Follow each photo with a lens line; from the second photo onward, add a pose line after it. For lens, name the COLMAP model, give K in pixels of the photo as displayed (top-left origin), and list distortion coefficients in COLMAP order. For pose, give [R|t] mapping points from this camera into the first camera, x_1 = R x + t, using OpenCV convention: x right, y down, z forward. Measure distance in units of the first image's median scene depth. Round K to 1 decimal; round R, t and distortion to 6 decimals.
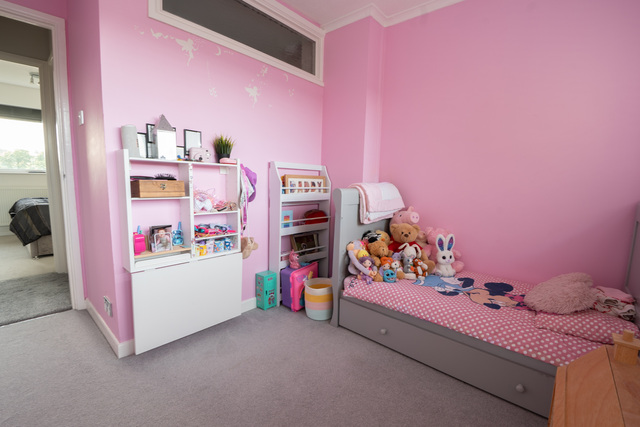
lens RADIAL K [[287.2, 0, 324.9], [0, 287.2, 216.2], [0, 0, 1]] dist [0.010137, -0.018739]
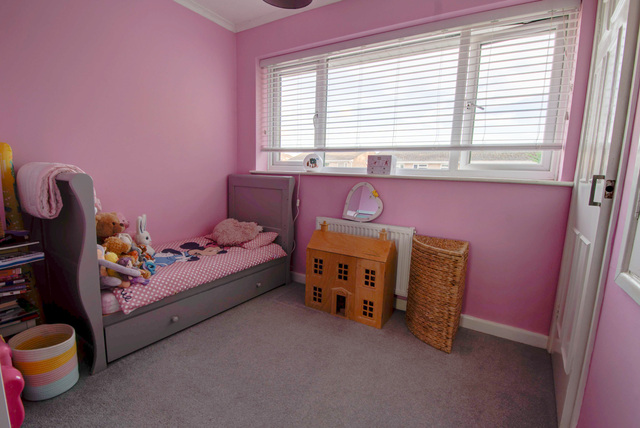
lens RADIAL K [[287.2, 0, 324.9], [0, 287.2, 216.7], [0, 0, 1]] dist [0.010137, -0.018739]
pose [[-0.152257, -0.181533, 0.971526, -0.746338], [0.083379, 0.977124, 0.195646, -0.087435], [-0.984818, 0.110794, -0.133638, 0.577294]]
